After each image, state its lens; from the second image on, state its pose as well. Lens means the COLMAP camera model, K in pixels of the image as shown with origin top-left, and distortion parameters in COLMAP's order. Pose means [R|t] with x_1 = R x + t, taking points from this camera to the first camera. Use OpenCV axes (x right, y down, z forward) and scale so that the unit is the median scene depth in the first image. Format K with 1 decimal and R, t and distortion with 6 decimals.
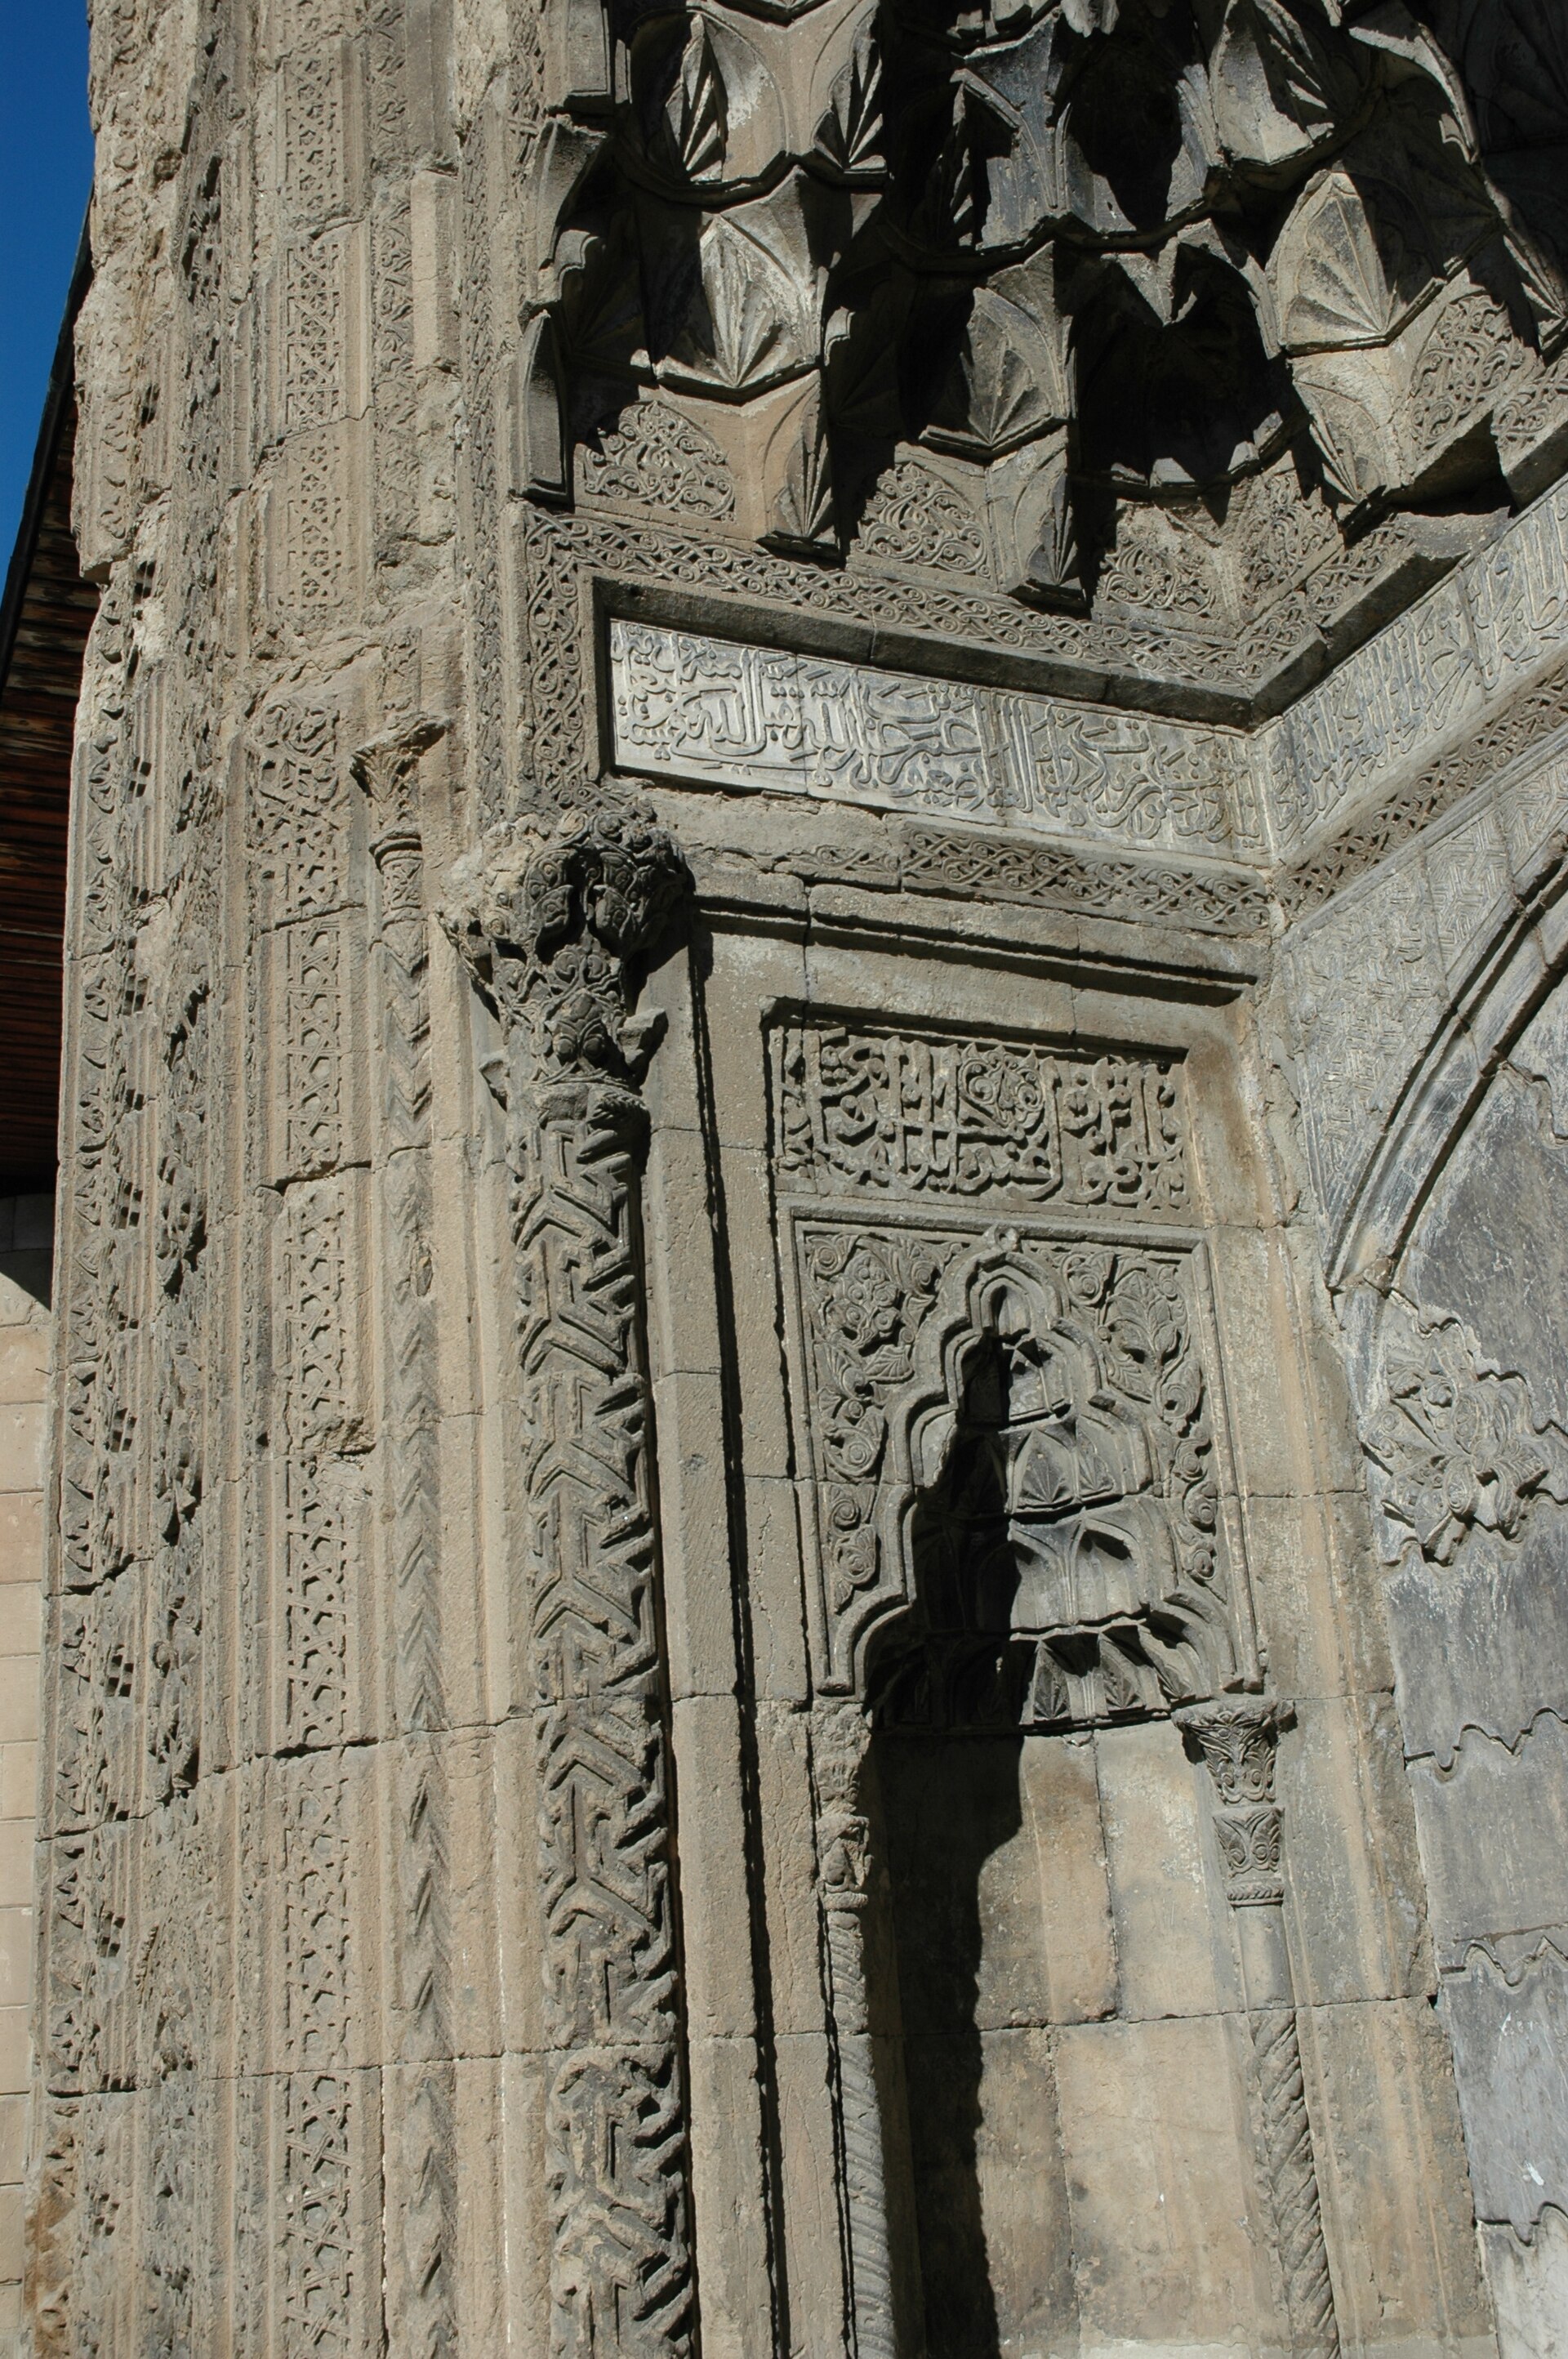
lens RADIAL K [[2484.4, 0, 781.9], [0, 2484.4, 1182.5], [0, 0, 1]] dist [-0.025334, 0.000000]
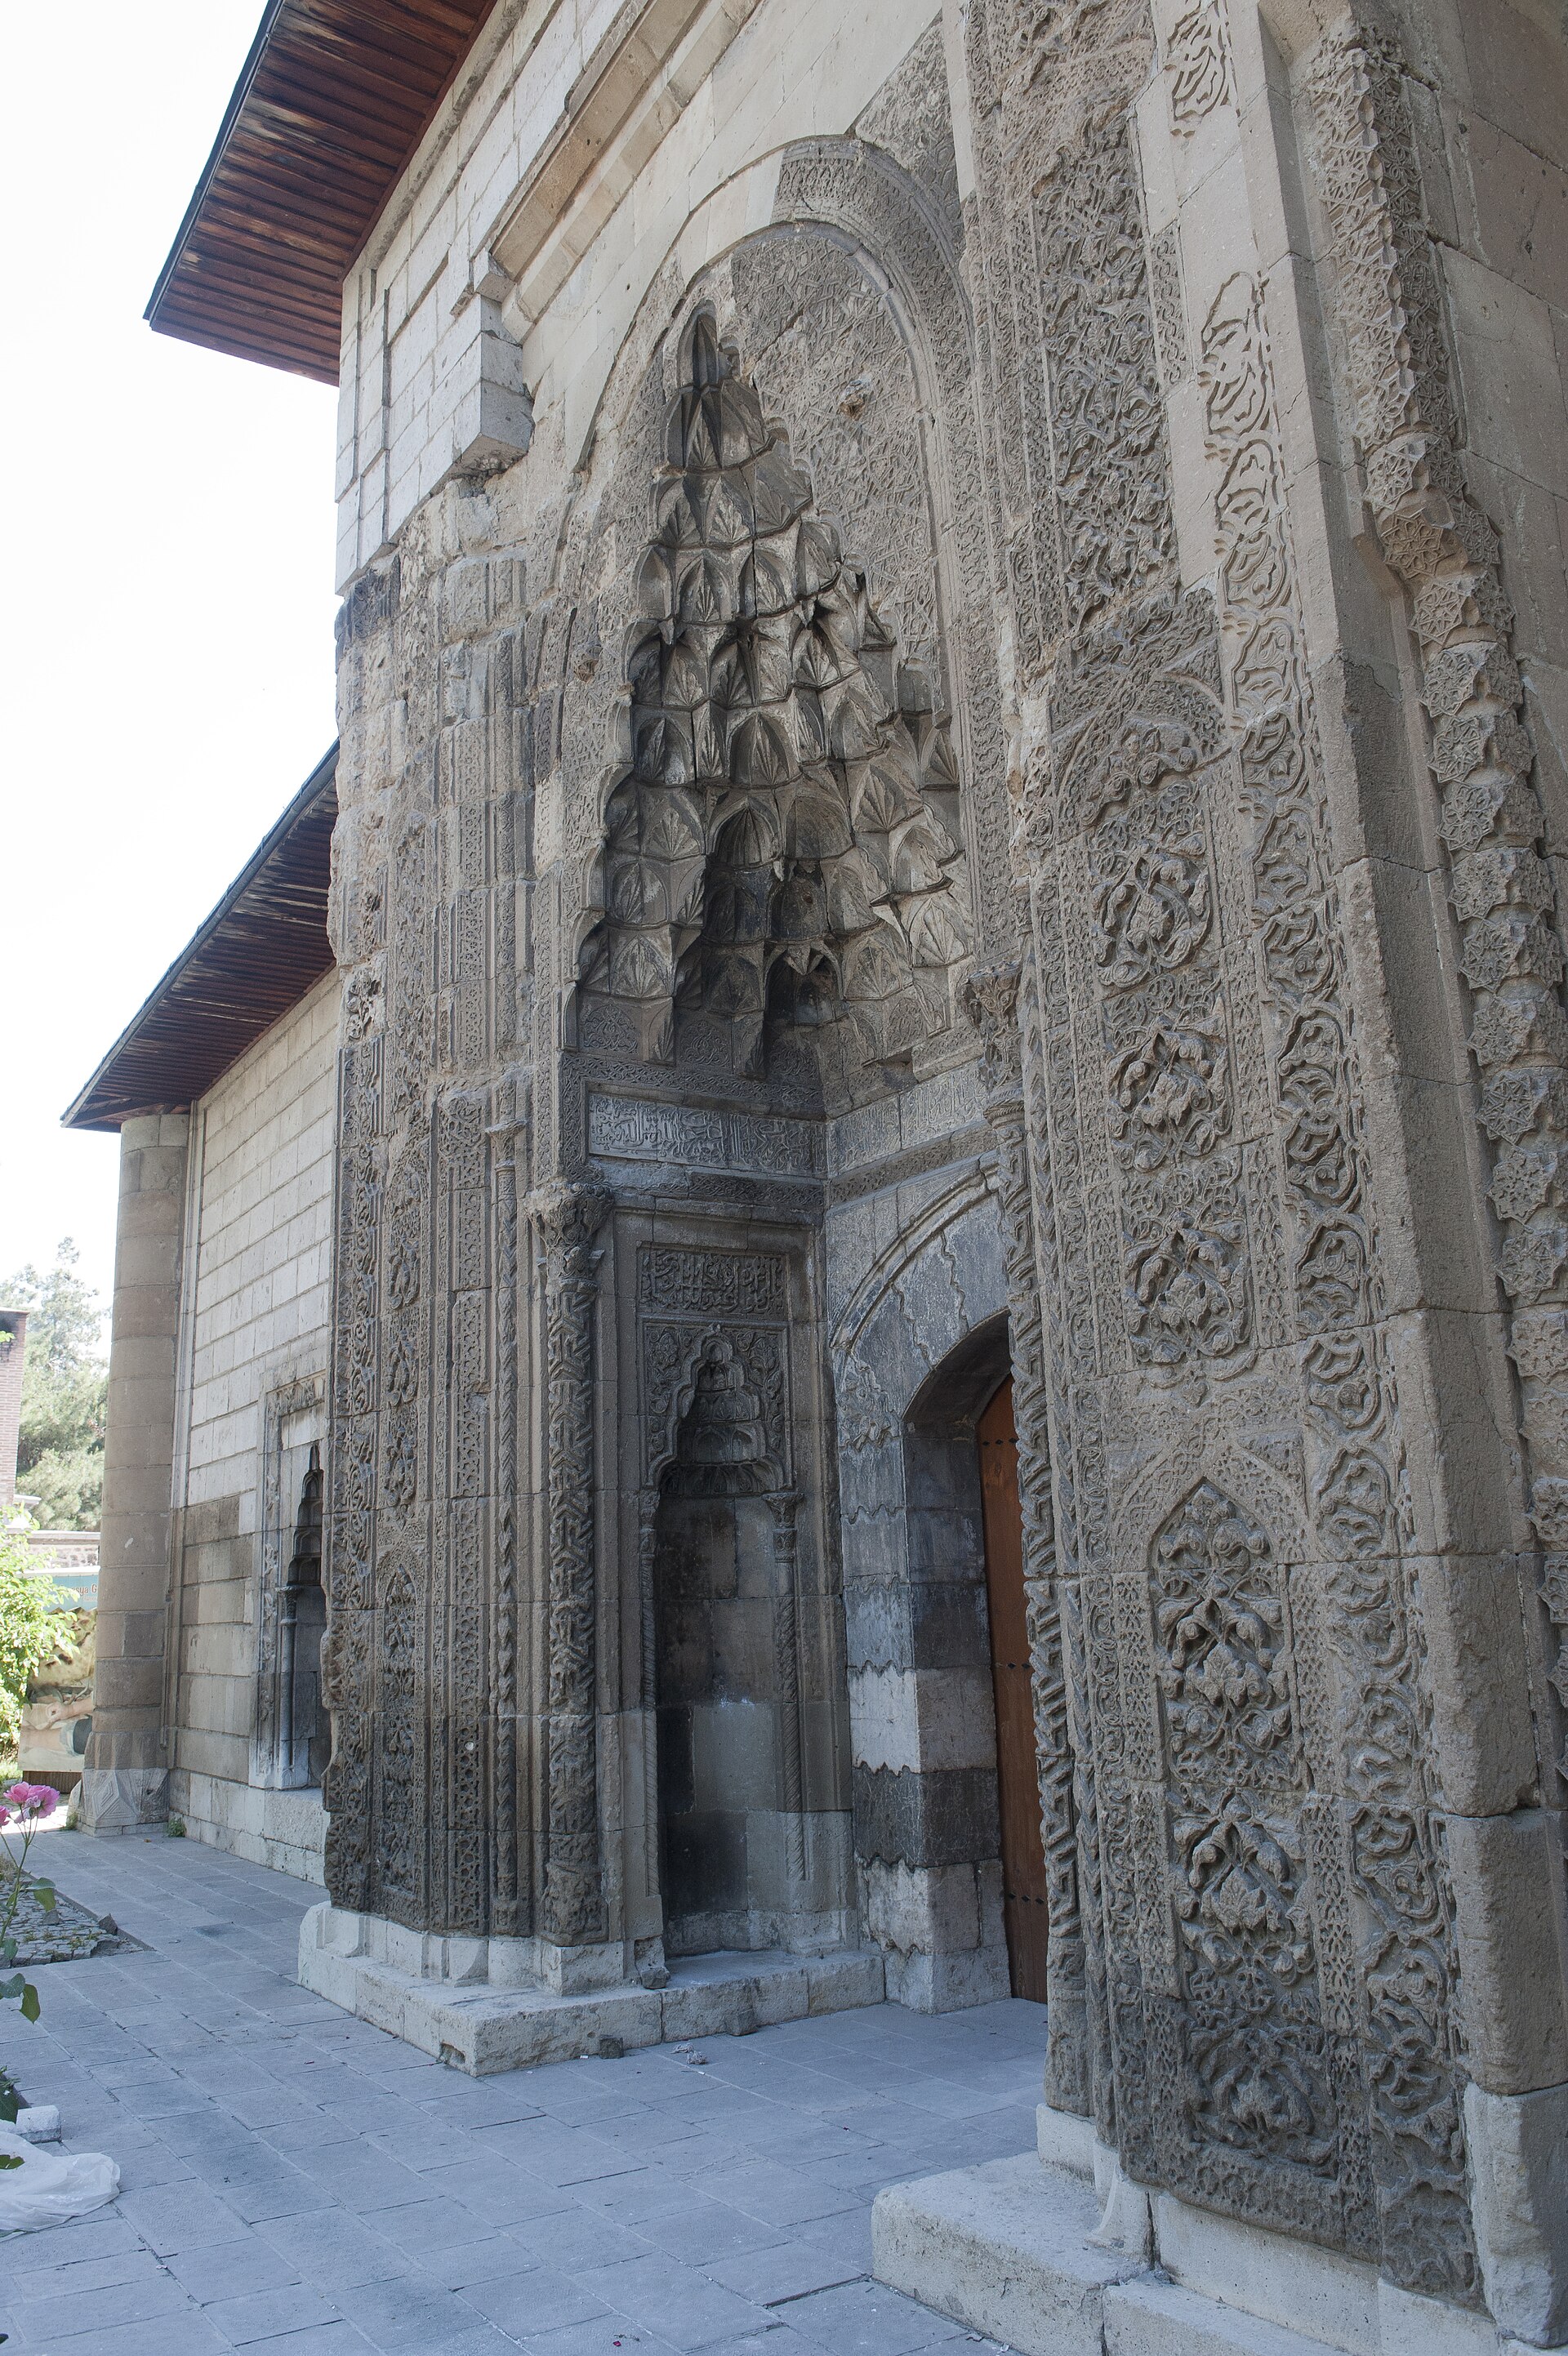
lens RADIAL K [[1827.7, 0, 783.0], [0, 1827.7, 1172.7], [0, 0, 1]] dist [-0.007705, -0.000820]
pose [[0.989648, 0.065657, 0.127616, -0.116990], [-0.078316, 0.992213, 0.096853, -0.374050], [-0.120263, -0.105845, 0.987083, -1.085071]]
